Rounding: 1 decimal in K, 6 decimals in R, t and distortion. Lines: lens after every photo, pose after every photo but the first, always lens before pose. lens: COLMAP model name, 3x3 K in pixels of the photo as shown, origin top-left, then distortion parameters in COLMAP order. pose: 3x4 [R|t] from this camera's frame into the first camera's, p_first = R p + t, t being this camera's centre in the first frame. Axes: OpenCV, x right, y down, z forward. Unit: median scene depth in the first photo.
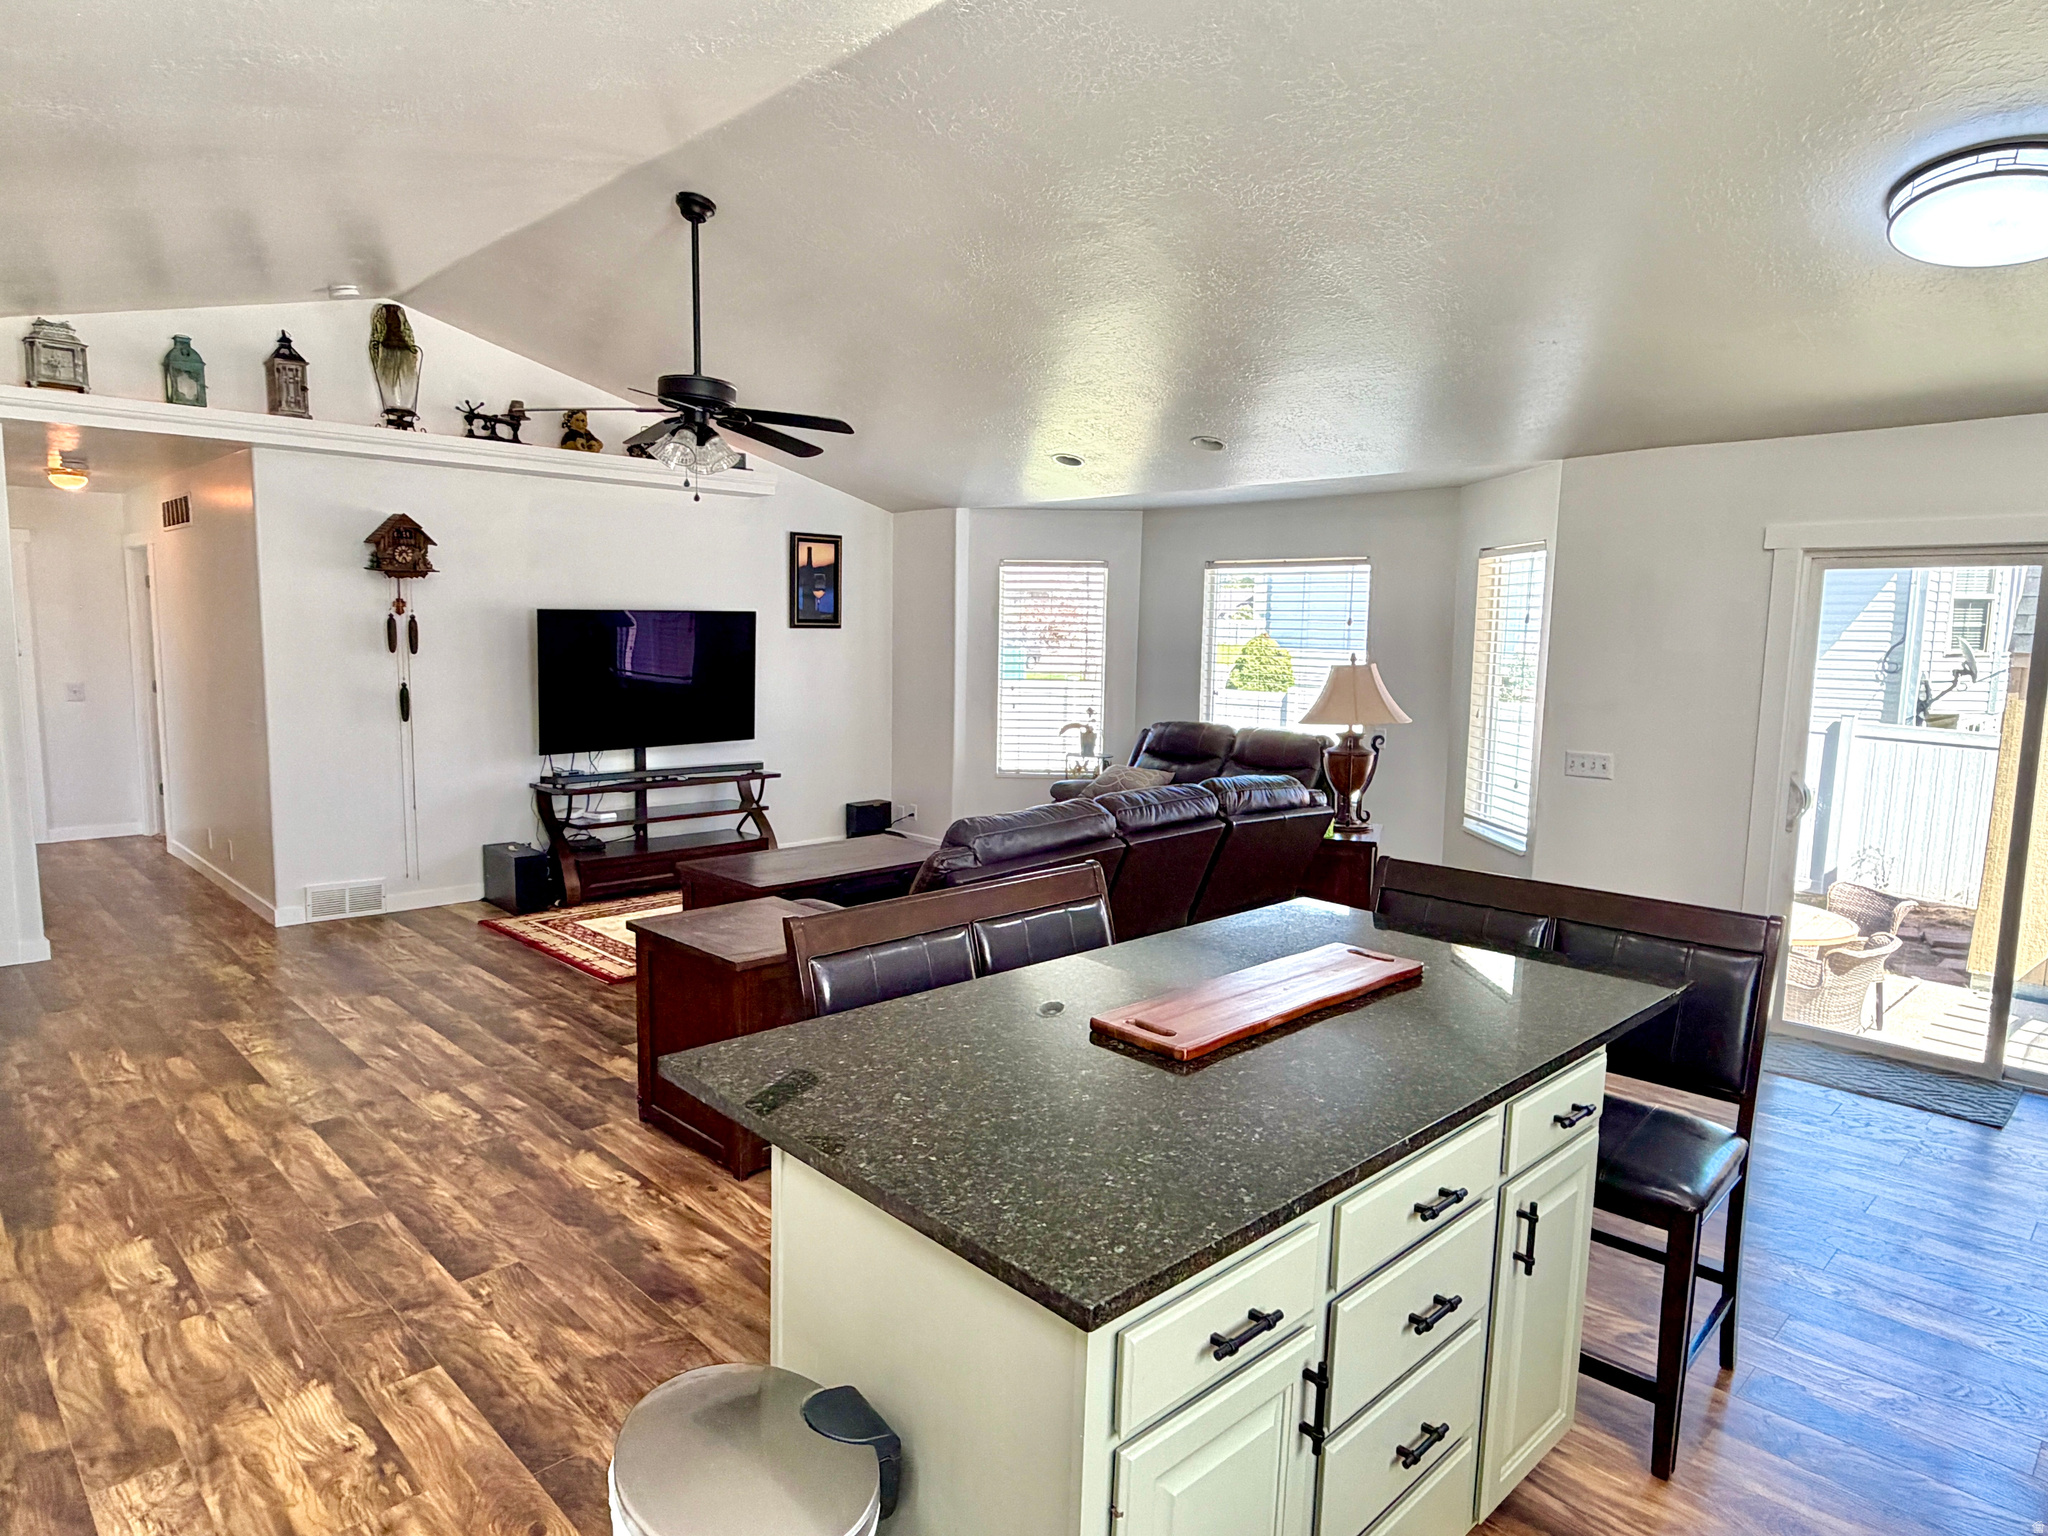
lens RADIAL K [[1219.4, 0, 1018.7], [0, 1219.4, 770.8], [0, 0, 1]] dist [0.002507, 0.000976]
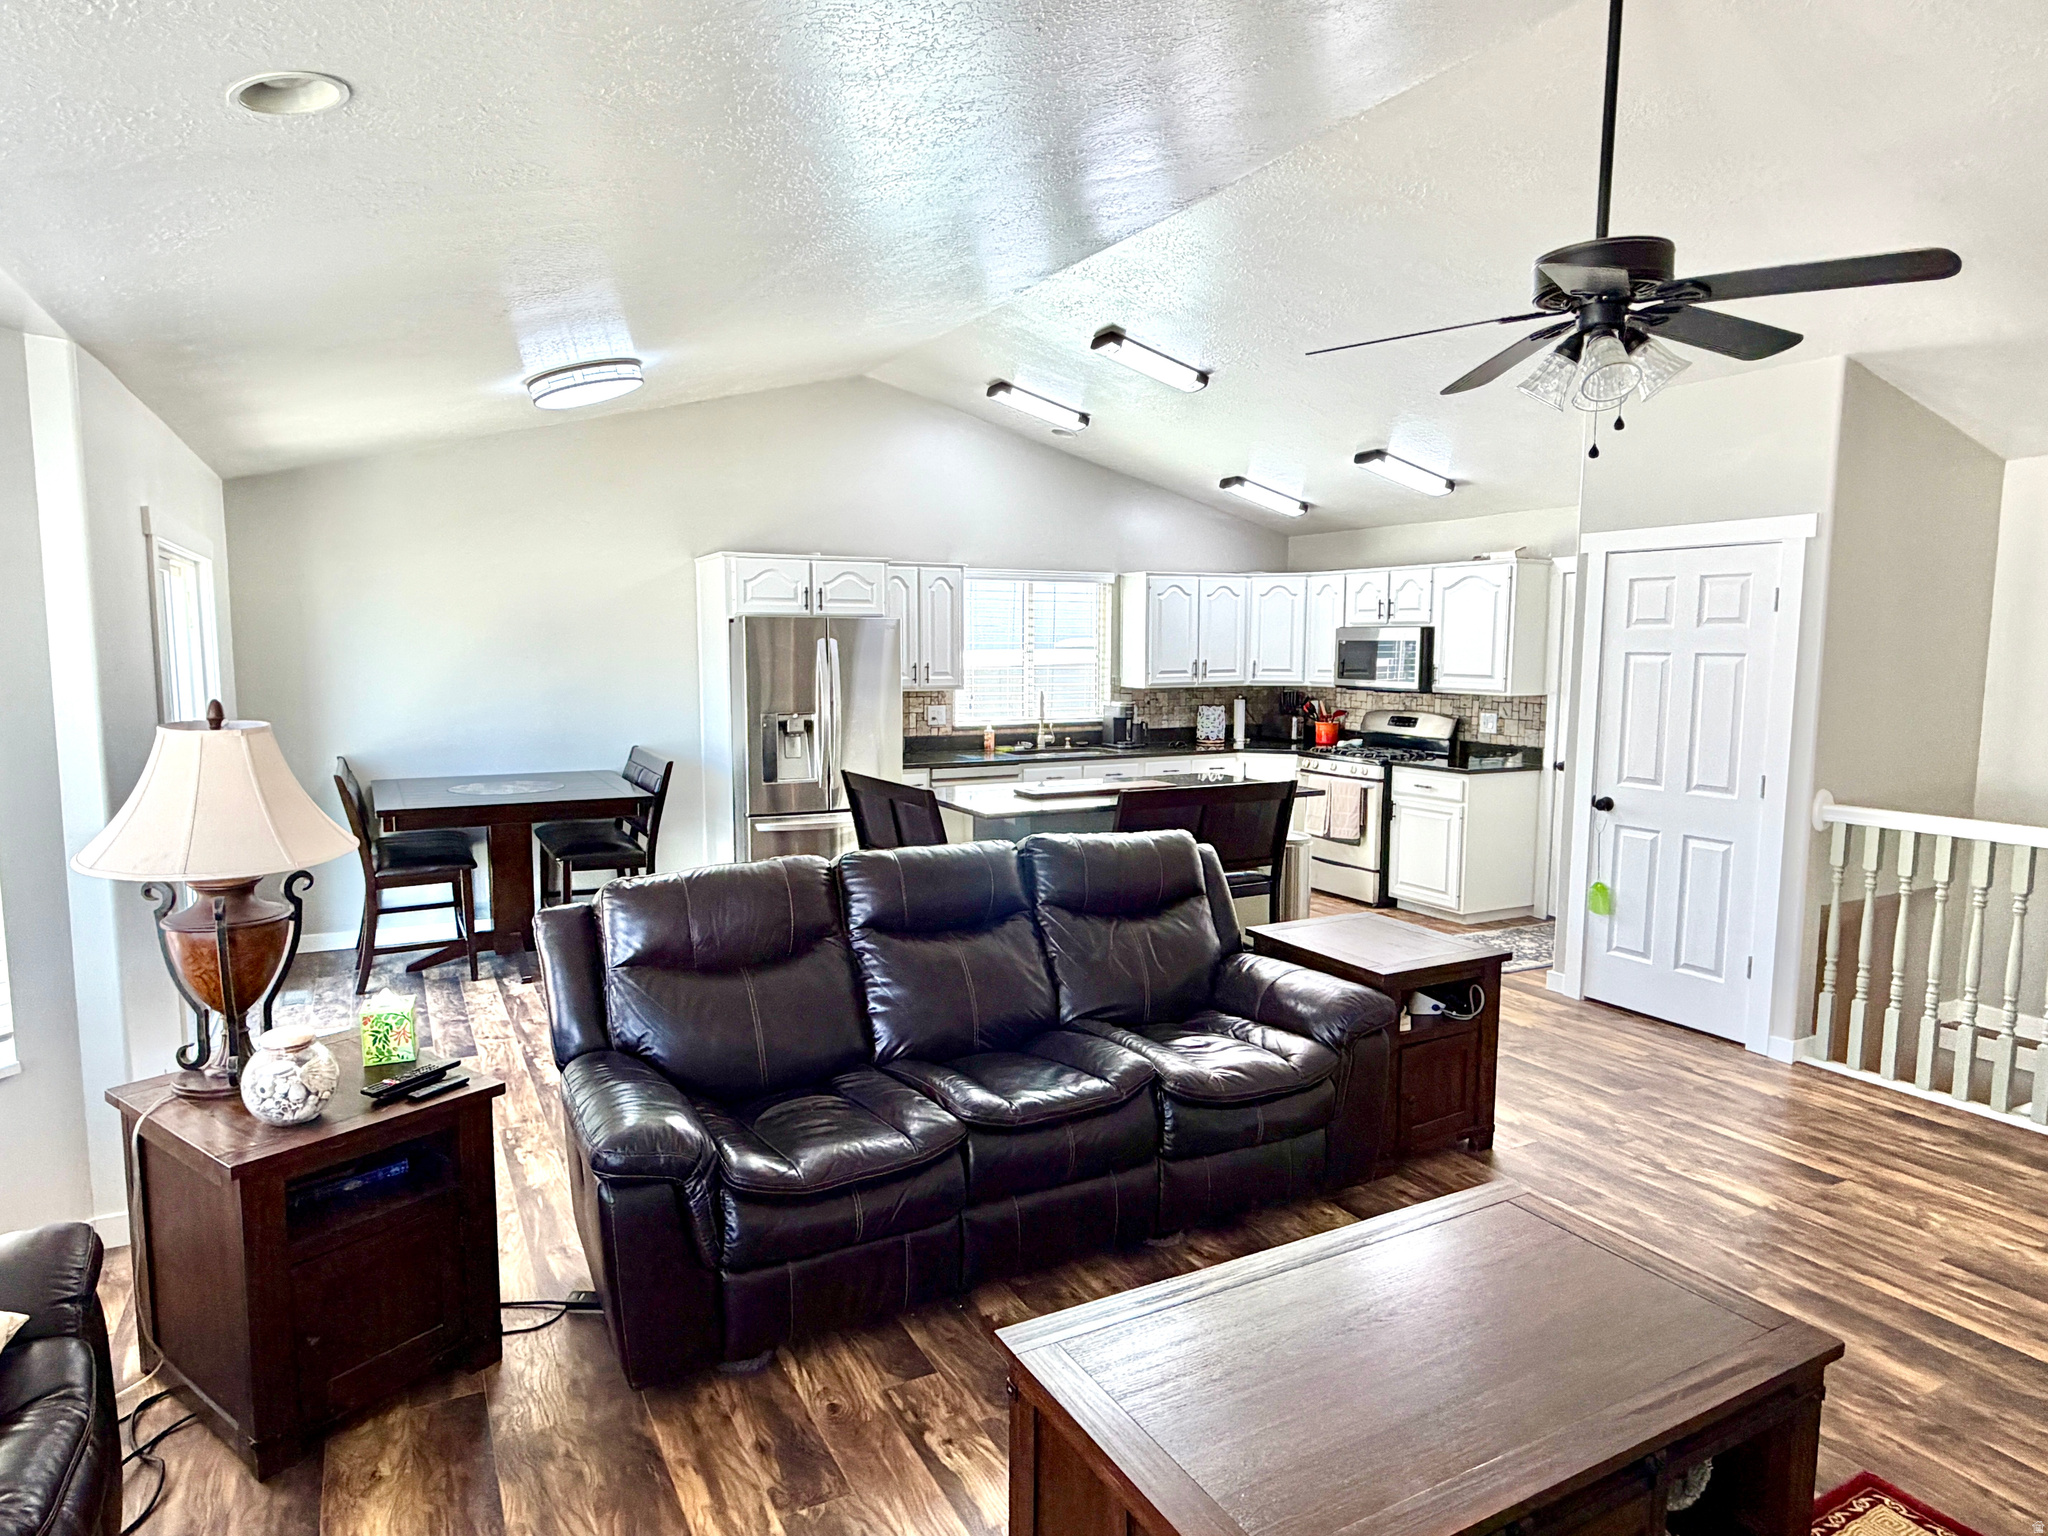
lens RADIAL K [[1219.4, 0, 1018.7], [0, 1219.4, 770.8], [0, 0, 1]] dist [0.002507, 0.000976]
pose [[-0.958108, -0.052003, 0.281645, -0.175710], [0.013245, 0.974281, 0.224947, -0.210962], [-0.286099, 0.219254, -0.932778, 1.693137]]
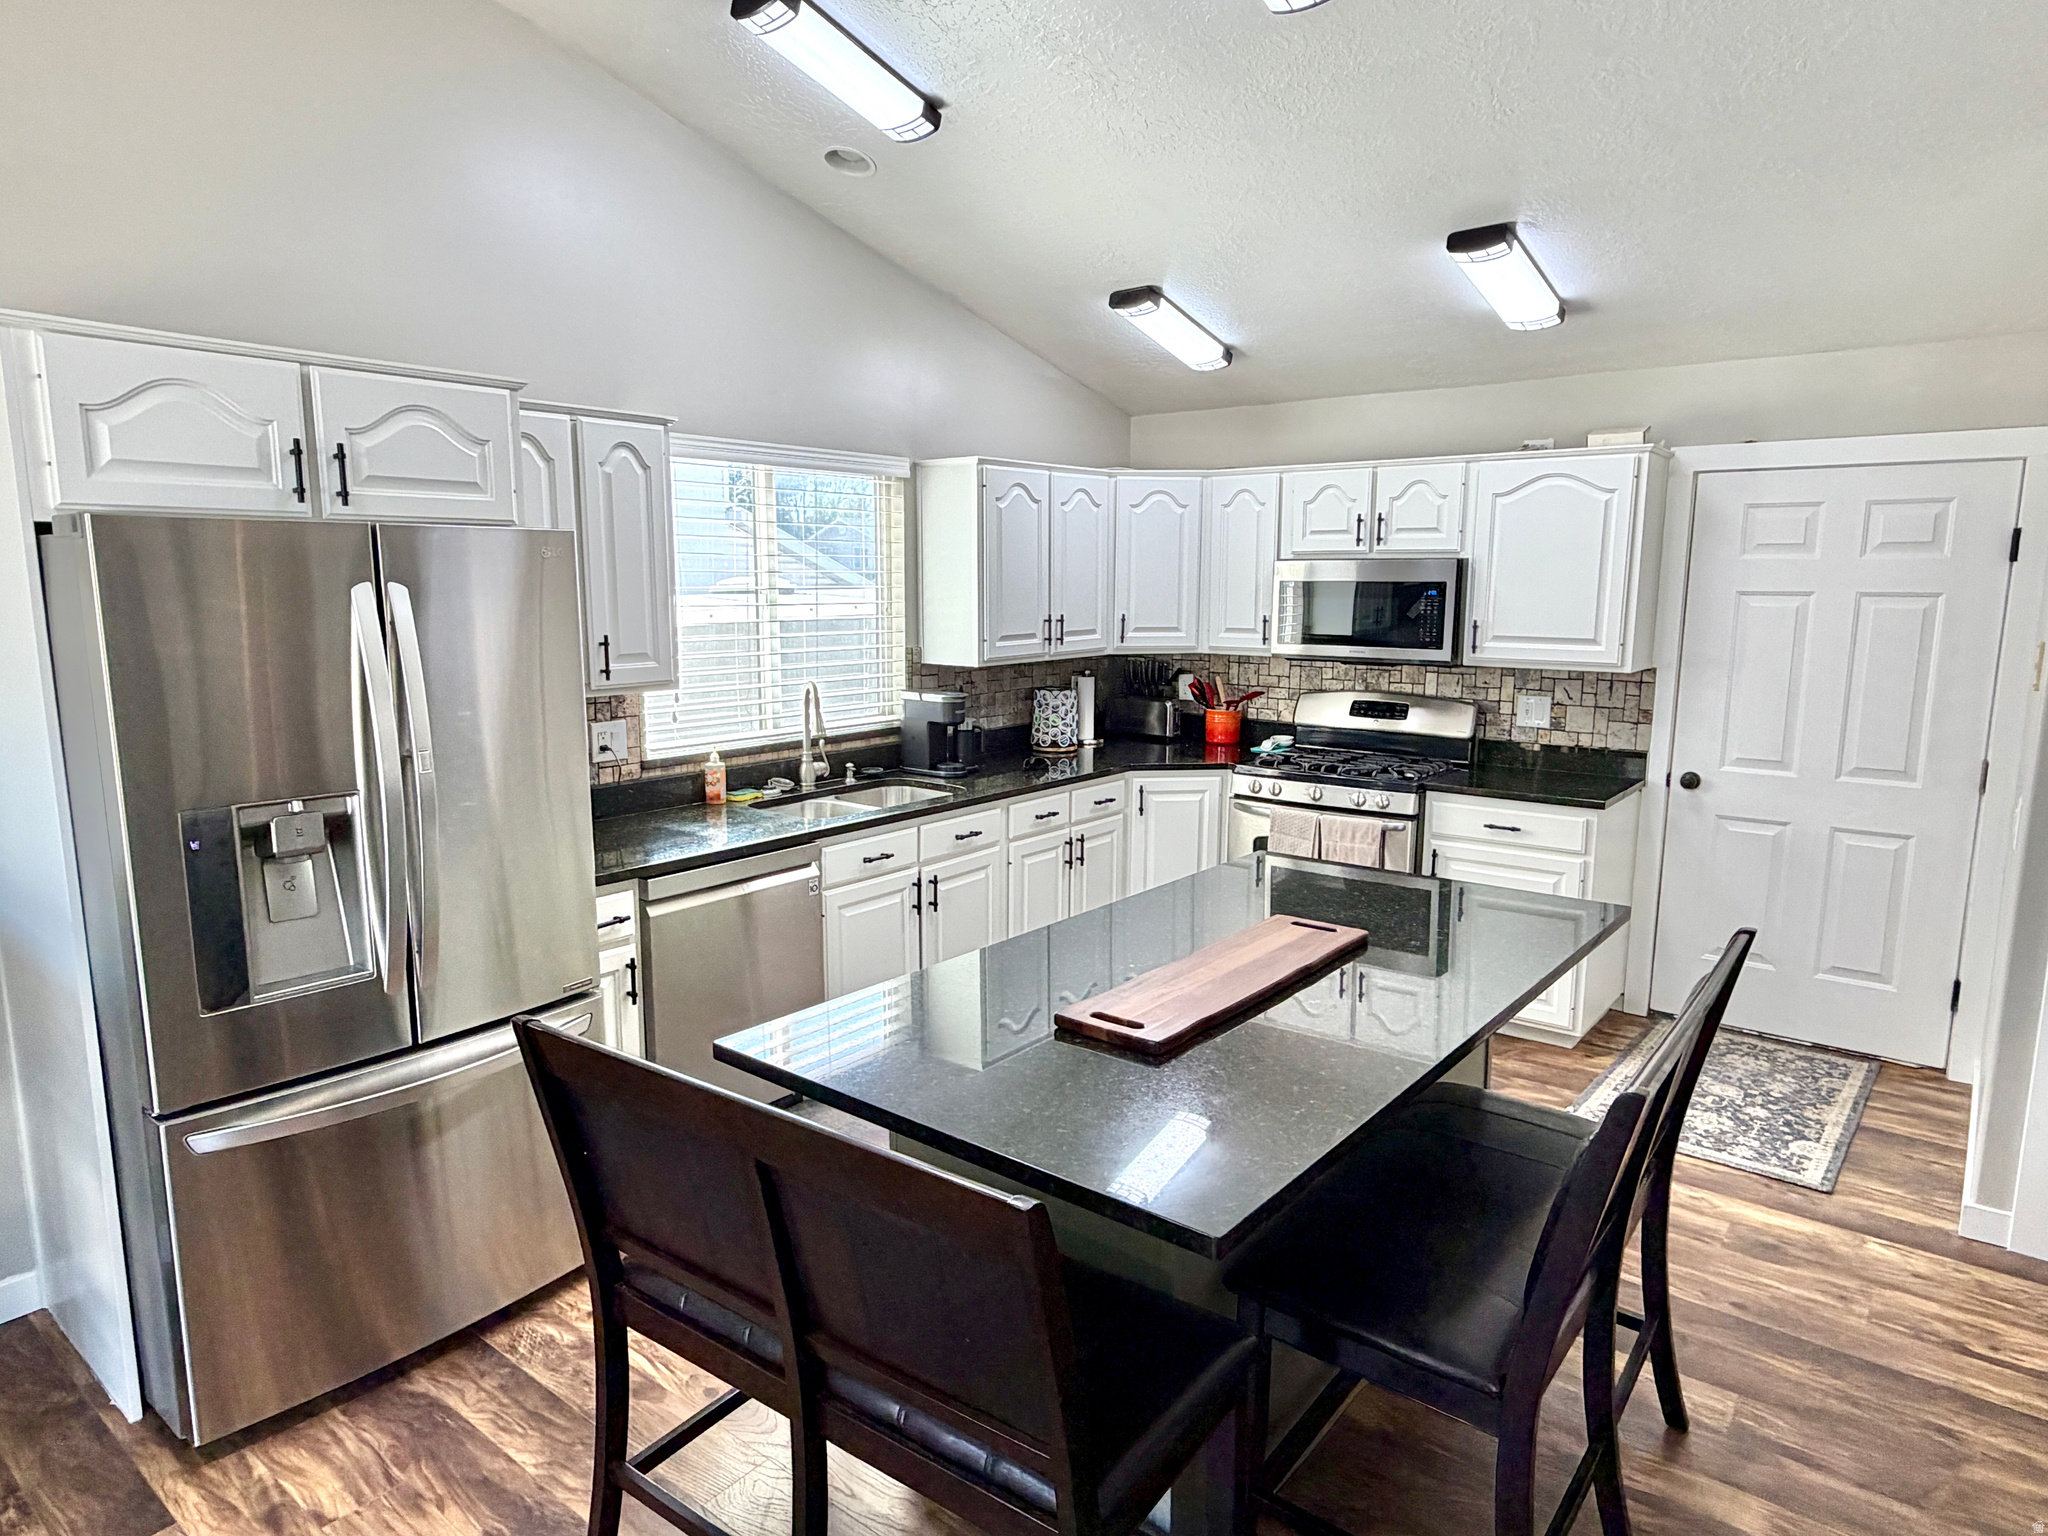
lens RADIAL K [[1219.4, 0, 1018.7], [0, 1219.4, 770.8], [0, 0, 1]] dist [0.002507, 0.000976]
pose [[-0.992912, -0.002154, -0.118830, 0.243943], [-0.034631, 0.961691, 0.271941, -0.116314], [0.113692, 0.274129, -0.954949, 0.931599]]
